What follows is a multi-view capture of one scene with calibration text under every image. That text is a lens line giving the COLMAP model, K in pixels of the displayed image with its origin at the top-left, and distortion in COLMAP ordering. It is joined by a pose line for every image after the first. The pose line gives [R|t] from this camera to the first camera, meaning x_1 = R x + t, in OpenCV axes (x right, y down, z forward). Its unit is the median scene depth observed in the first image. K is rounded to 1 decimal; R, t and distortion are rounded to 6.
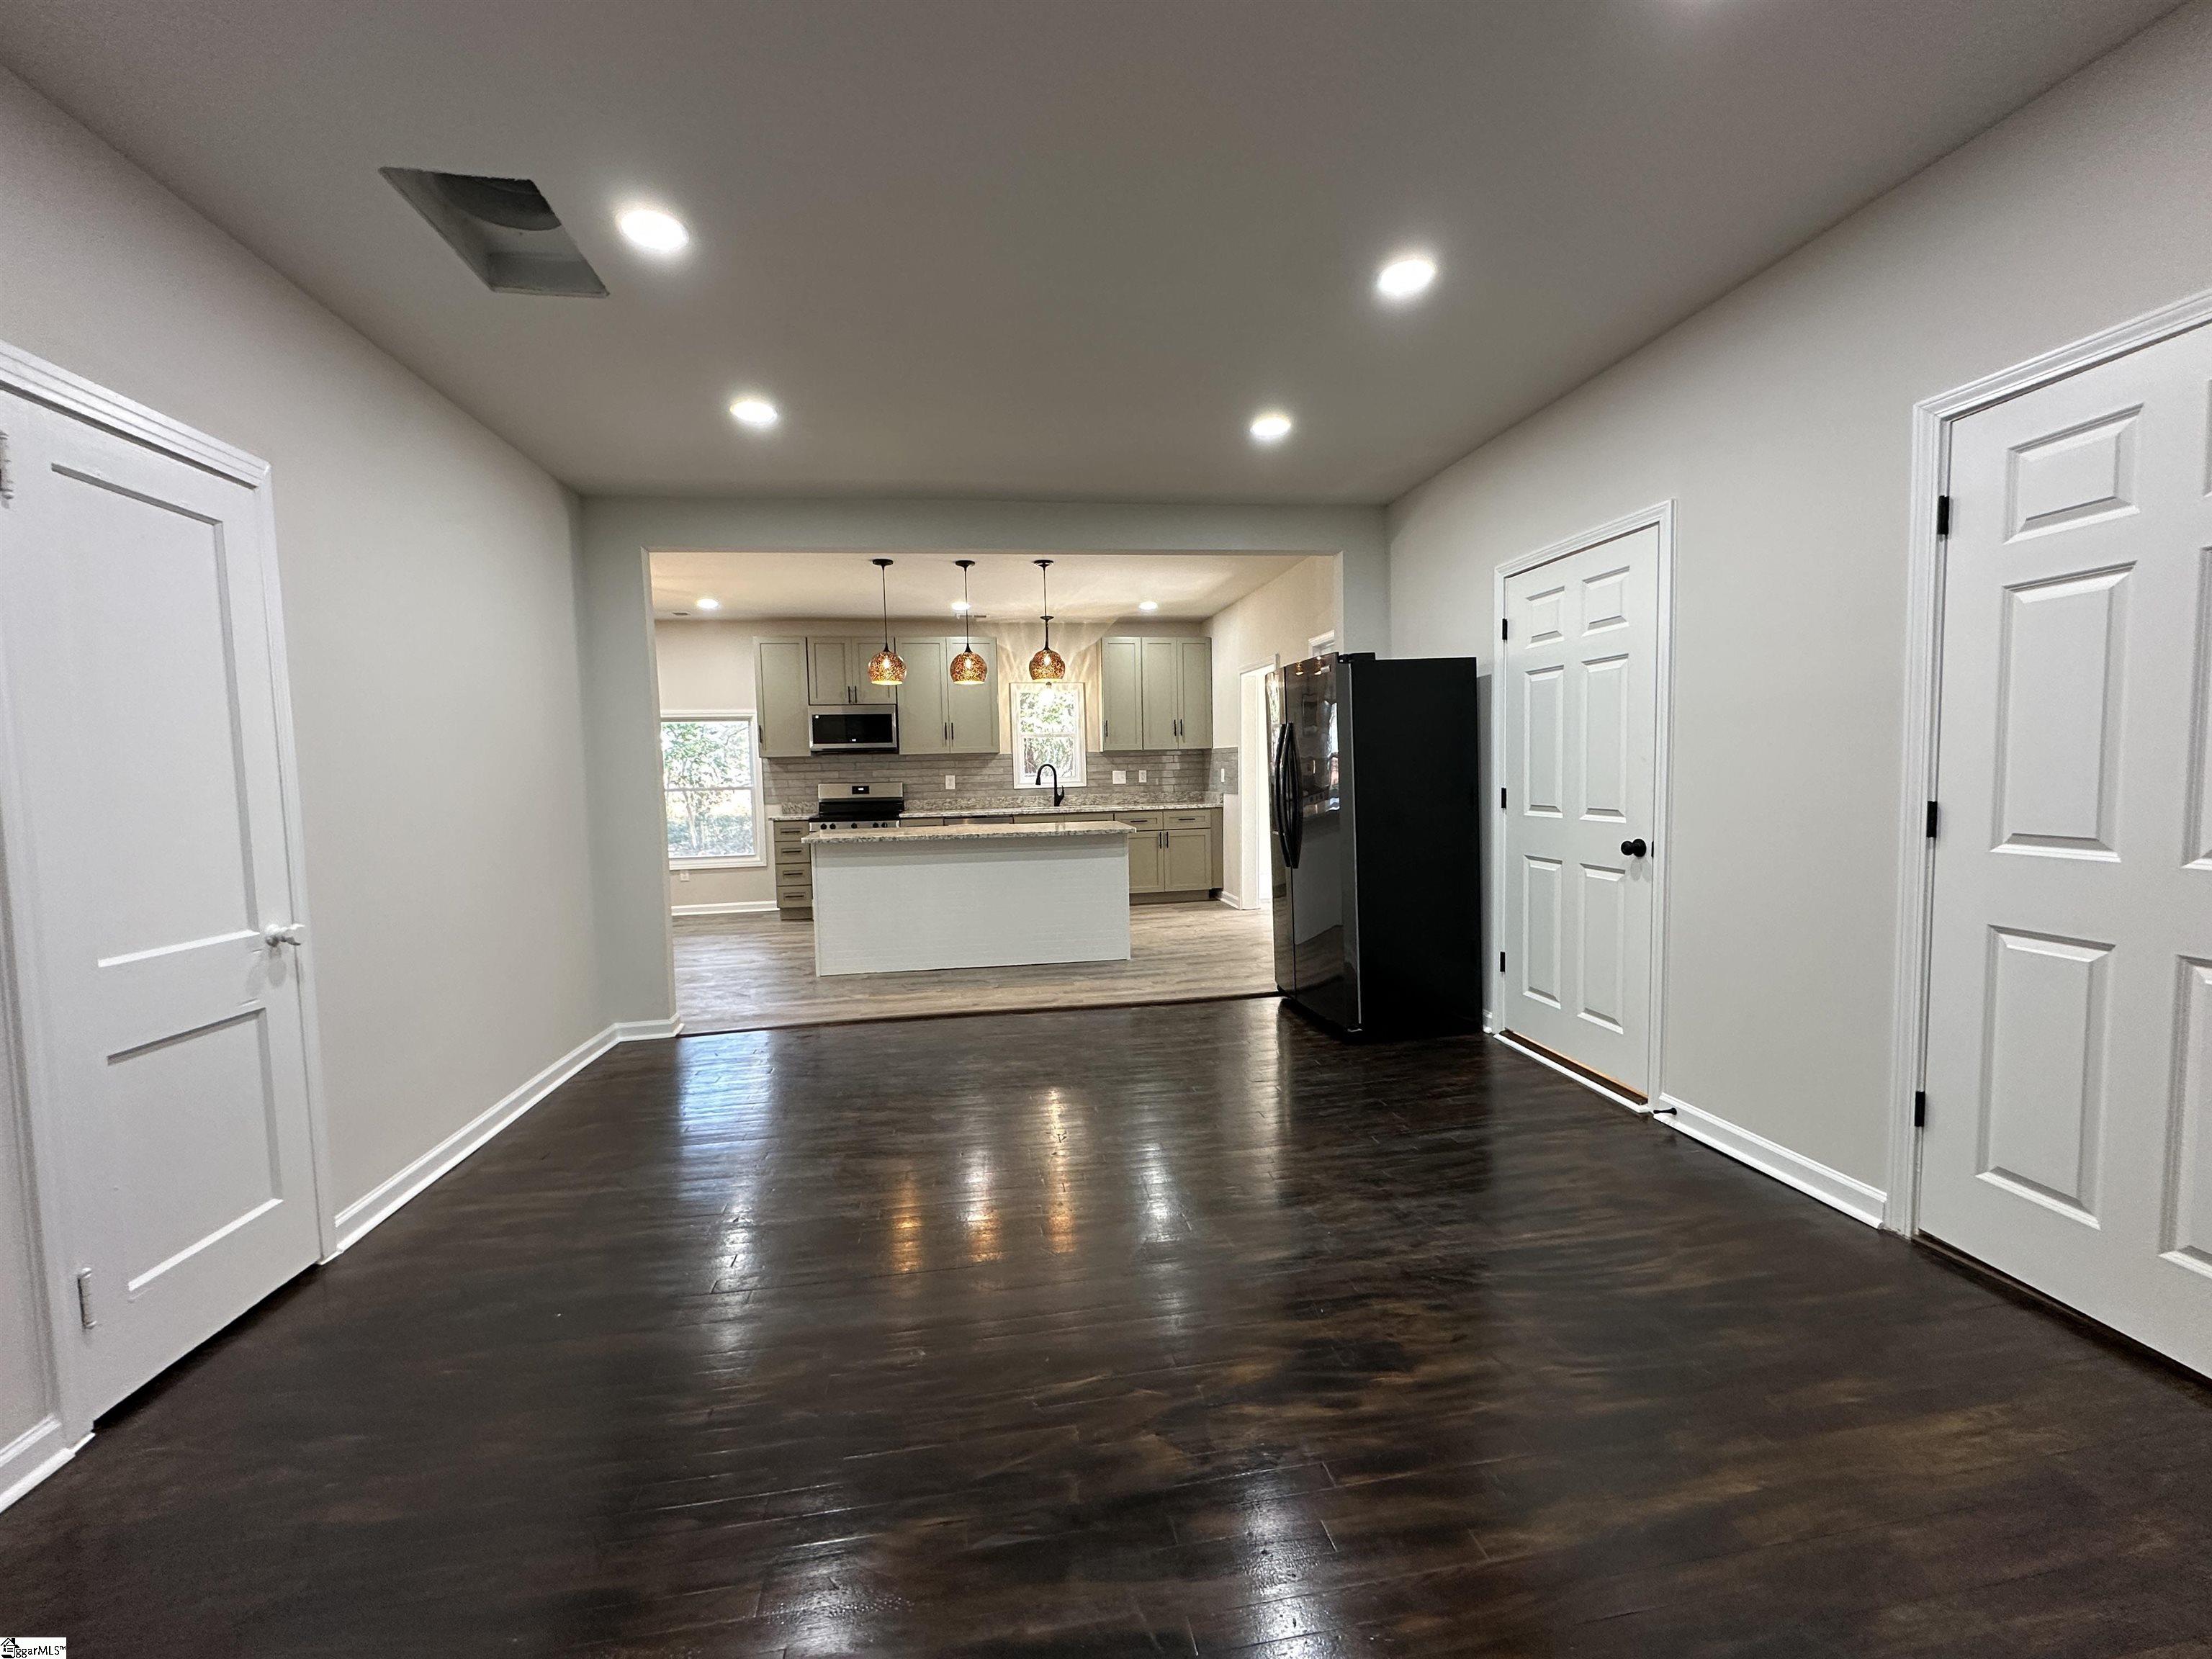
lens RADIAL K [[915.7, 0, 1106.0], [0, 915.7, 829.5], [0, 0, 1]] dist [-0.000298, 0.000012]
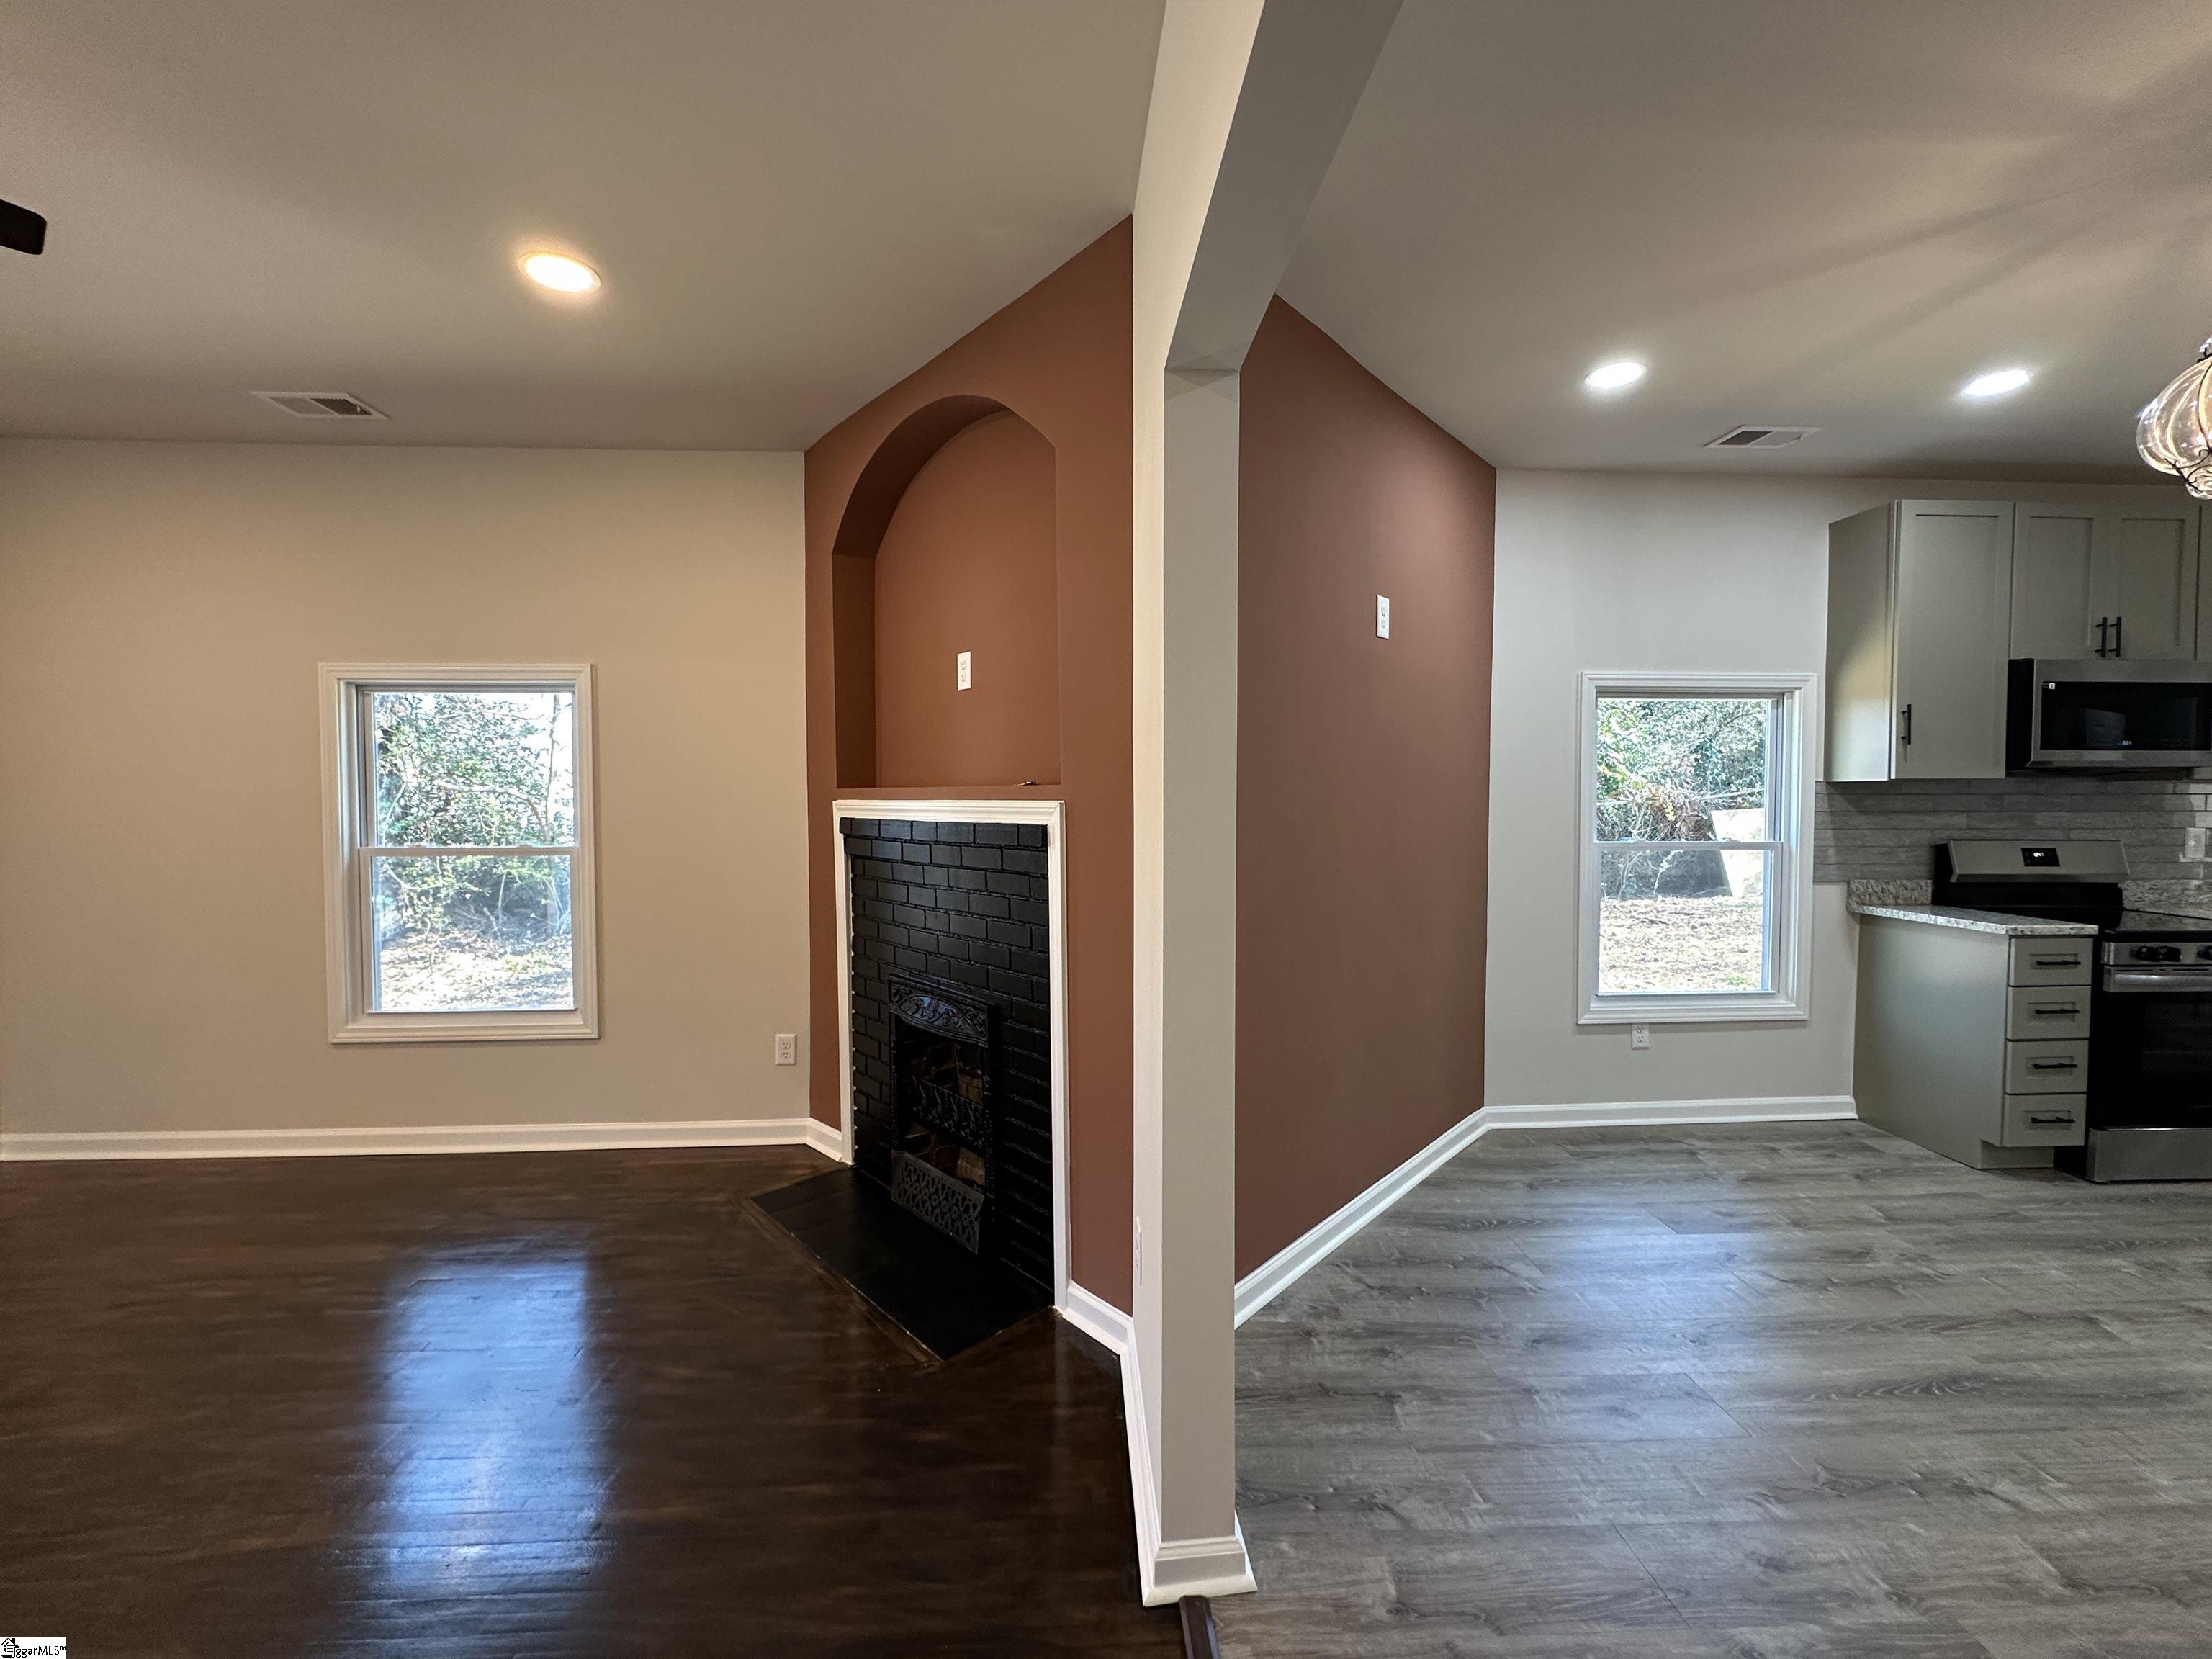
lens RADIAL K [[915.7, 0, 1106.0], [0, 915.7, 829.5], [0, 0, 1]] dist [-0.000298, 0.000012]
pose [[0.995081, 0.025096, -0.095836, -0.666411], [-0.028191, 0.999119, -0.031076, -0.029509], [0.094972, 0.033625, 0.994912, 0.509005]]
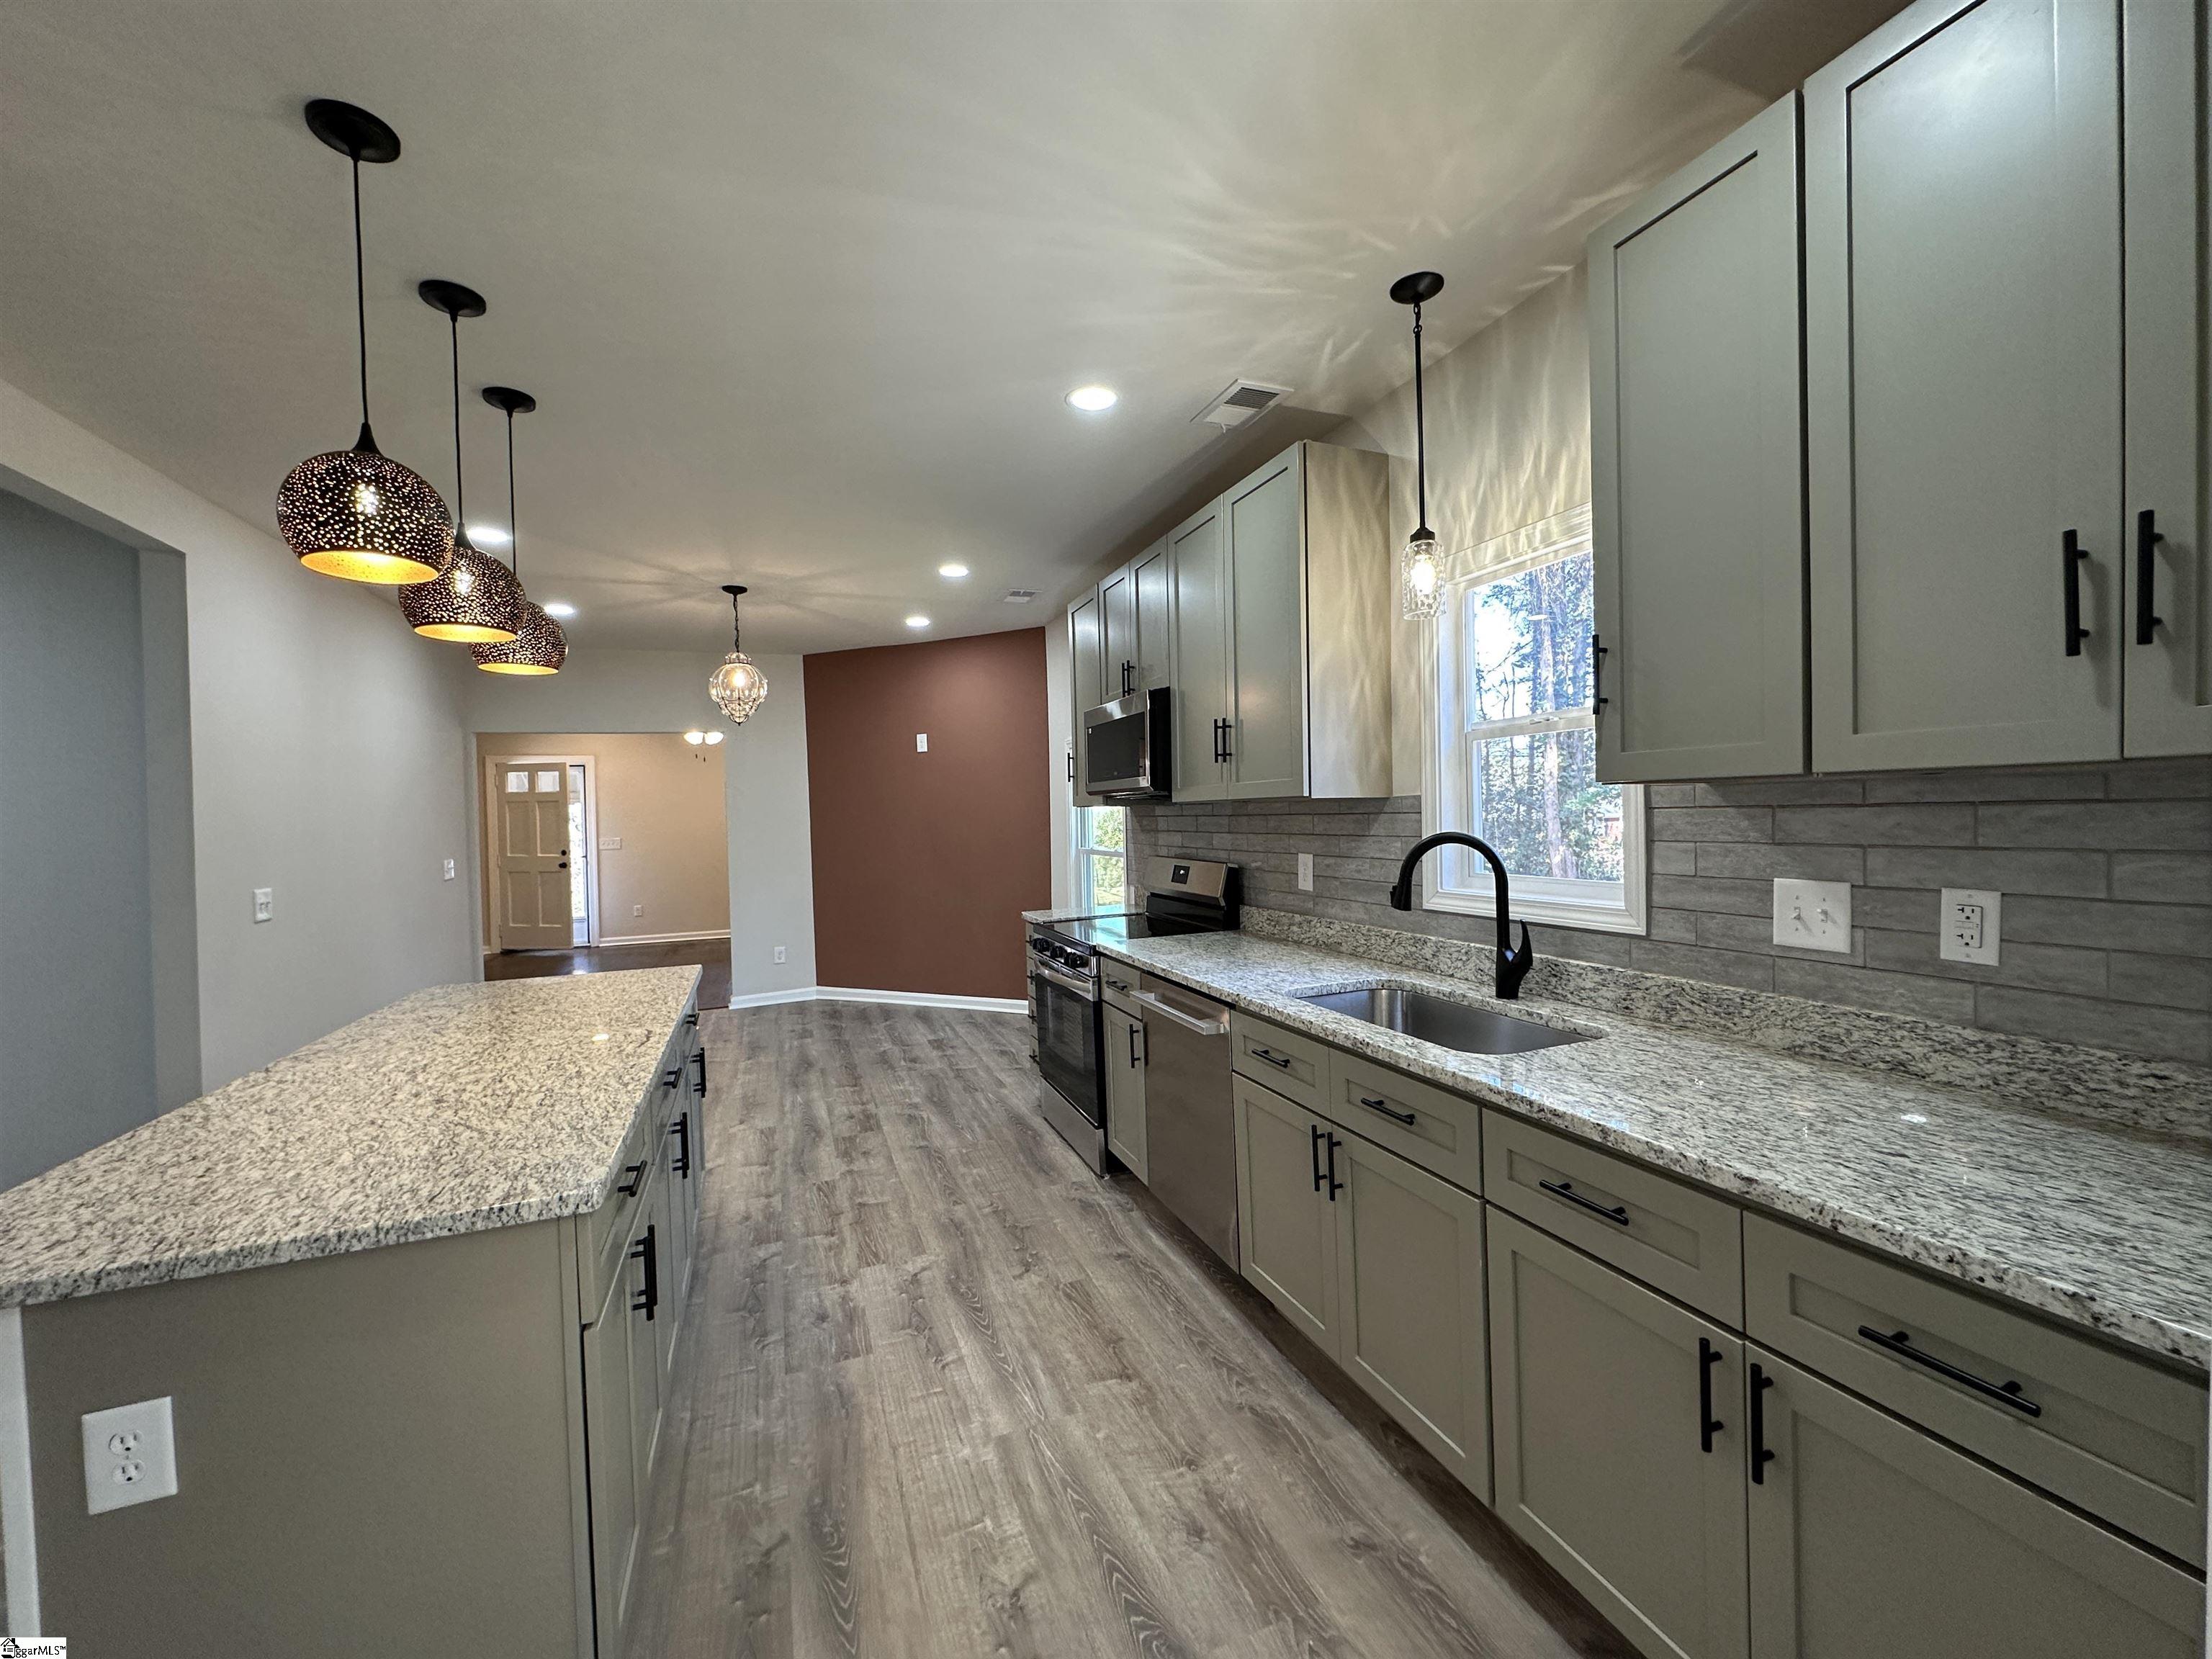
lens RADIAL K [[877.8, 0, 1106.0], [0, 877.8, 829.5], [0, 0, 1]] dist [-0.002643, 0.000213]
pose [[0.216013, 0.036235, -0.975718, 0.167528], [-0.046660, 0.998553, 0.026753, -0.075860], [0.975275, 0.039748, 0.217391, 0.850065]]
